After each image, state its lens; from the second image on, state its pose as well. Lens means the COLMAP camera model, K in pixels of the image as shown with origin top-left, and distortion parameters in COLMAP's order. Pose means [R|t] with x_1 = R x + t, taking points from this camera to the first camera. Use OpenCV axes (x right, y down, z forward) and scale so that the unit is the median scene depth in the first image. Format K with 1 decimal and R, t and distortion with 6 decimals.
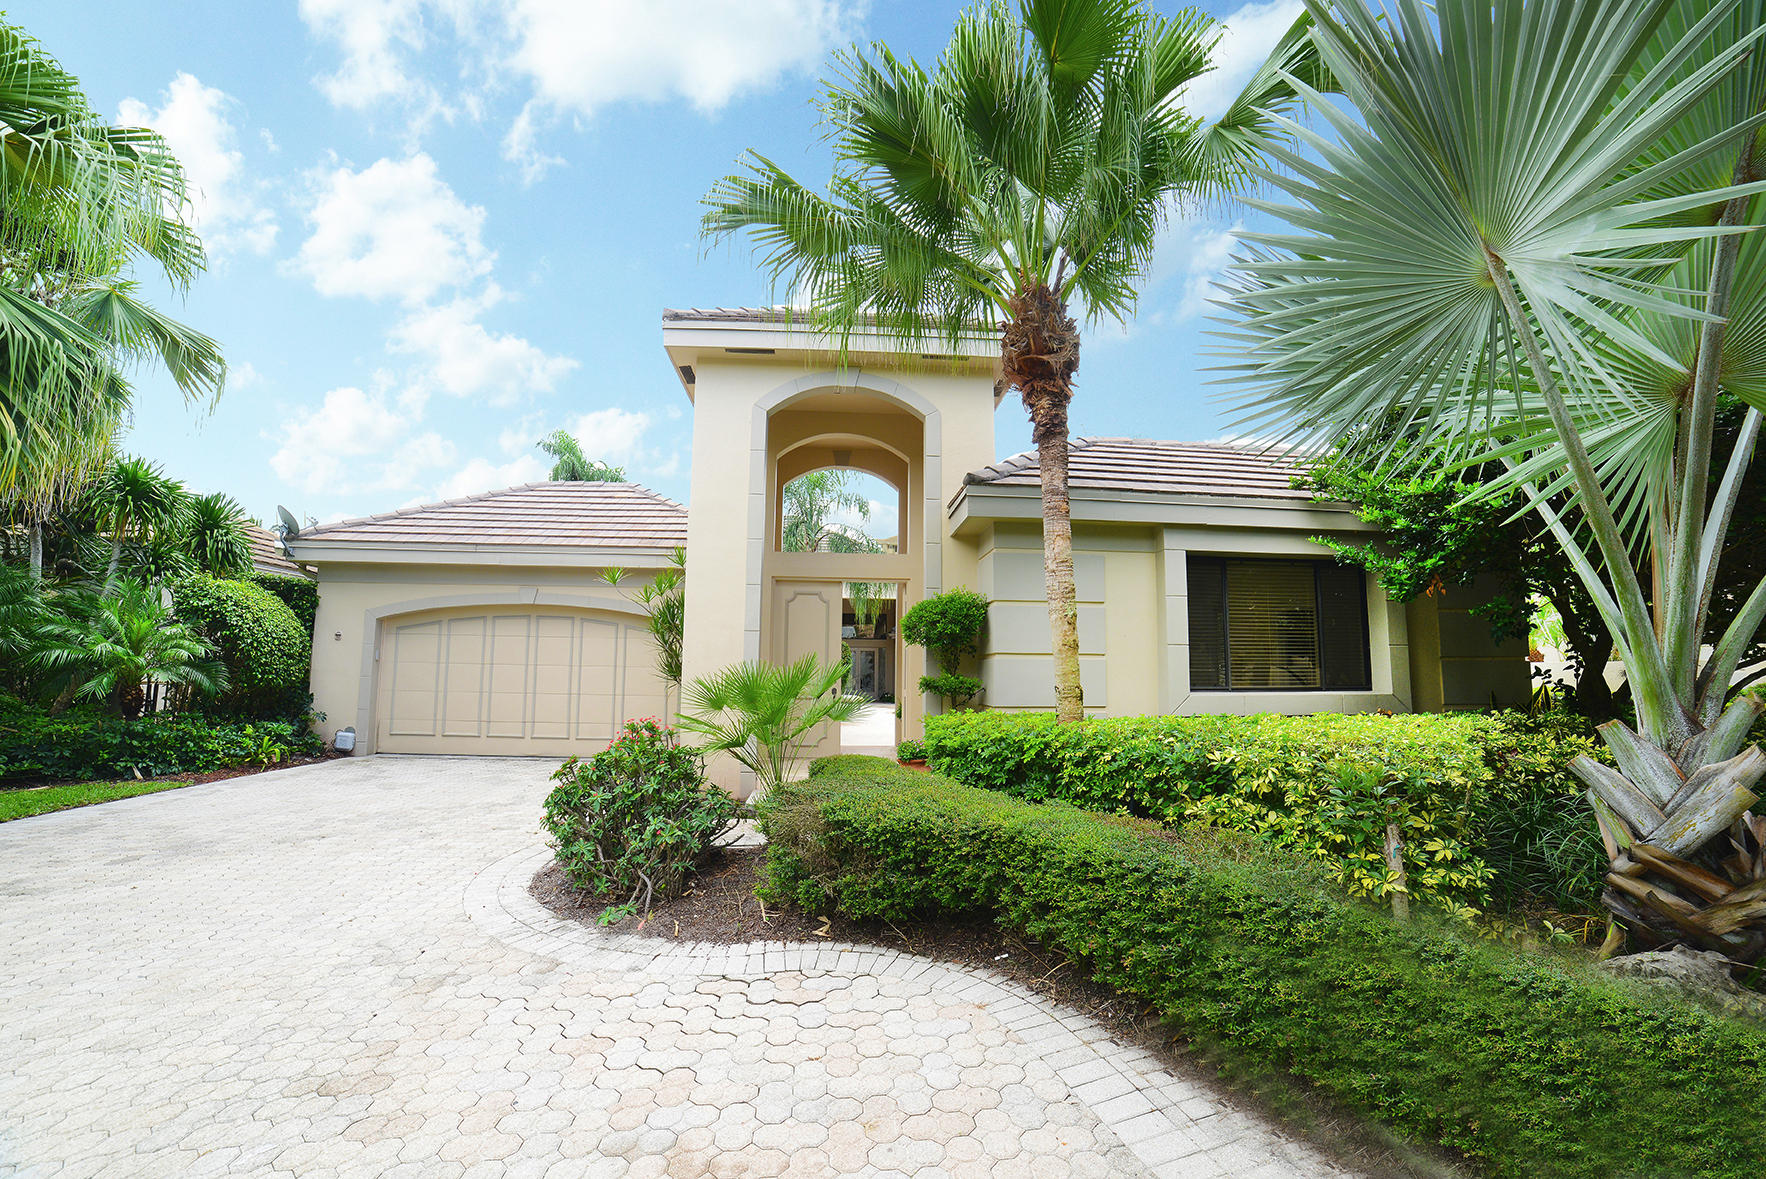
lens RADIAL K [[741.1, 0, 875.8], [0, 741.1, 600.8], [0, 0, 1]] dist [-0.027664, 0.002034]
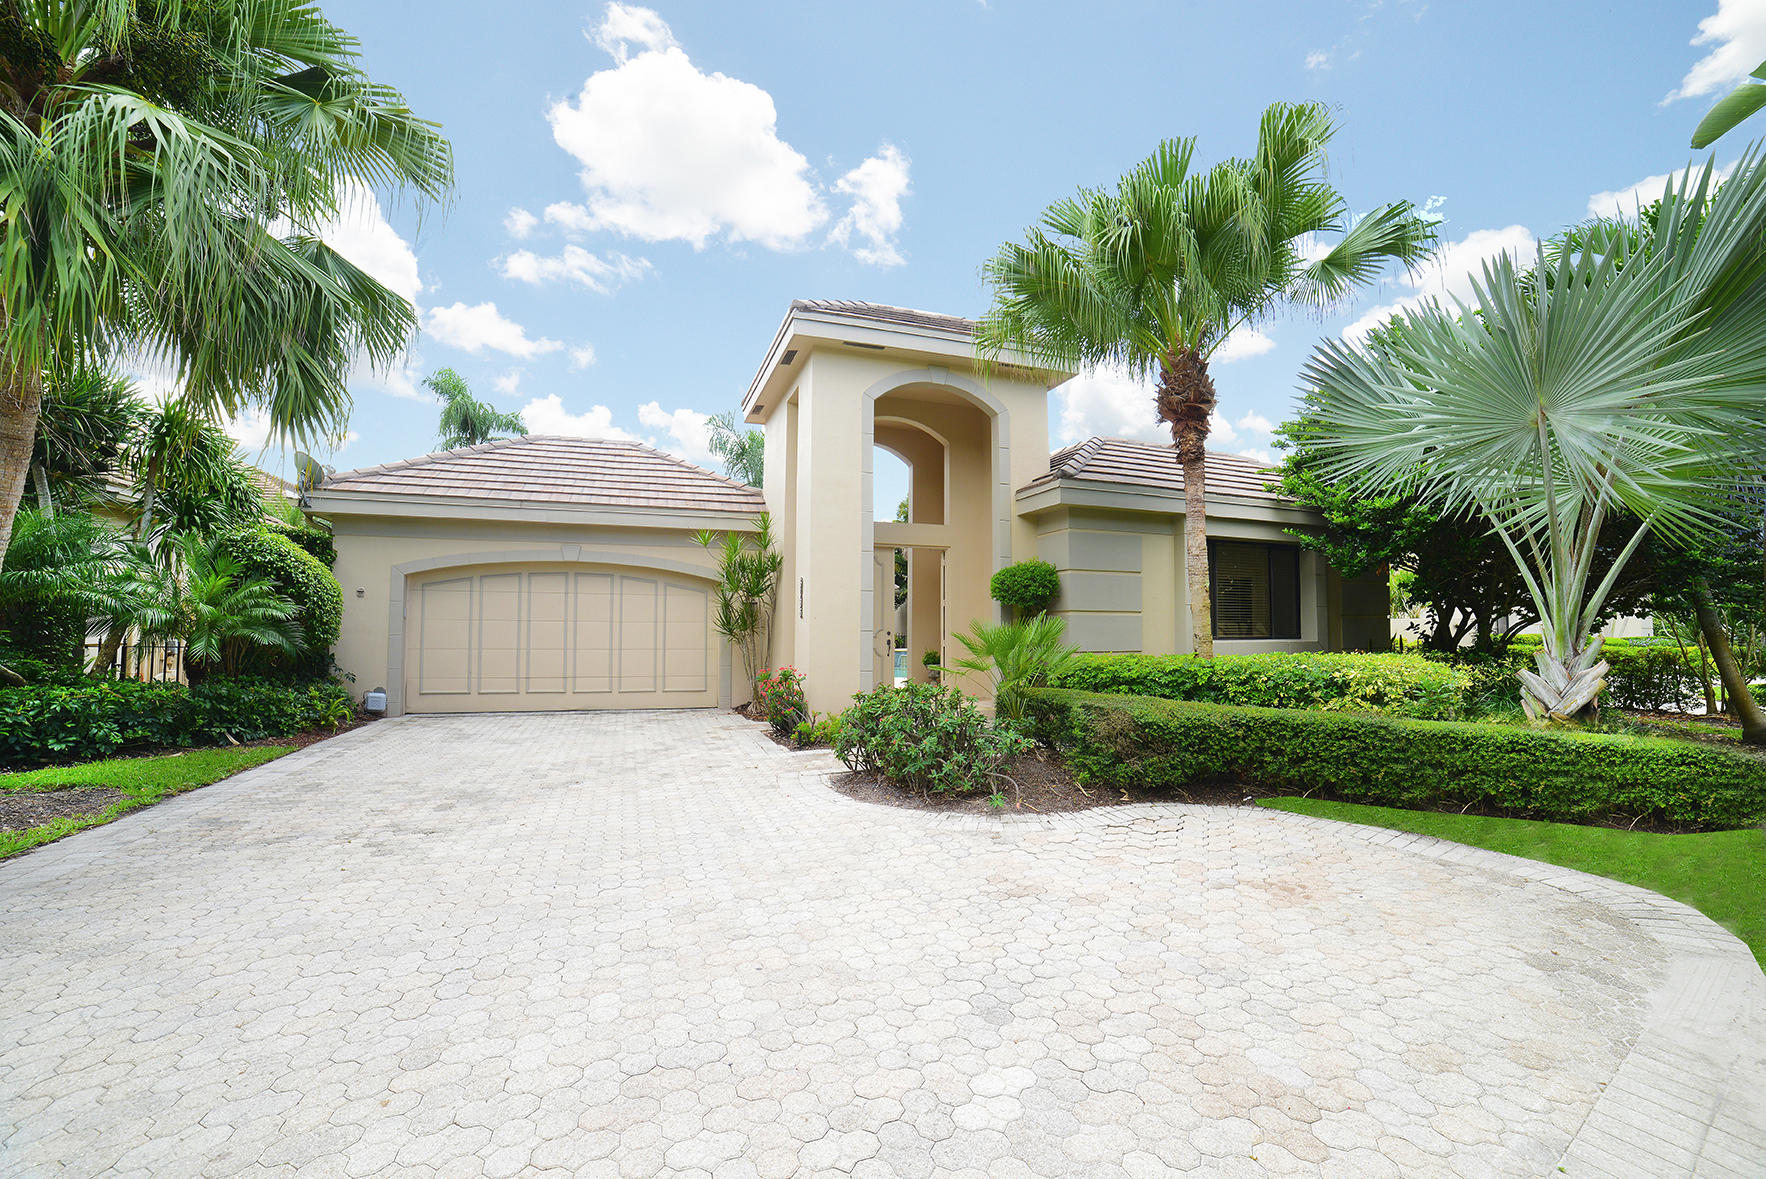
lens RADIAL K [[741.1, 0, 895.8], [0, 741.1, 586.3], [0, 0, 1]] dist [-0.027664, 0.002034]
pose [[0.962387, 0.007287, 0.271586, -0.428705], [-0.018945, 0.999007, 0.040331, -0.015196], [-0.271022, -0.043959, 0.961569, -0.136487]]
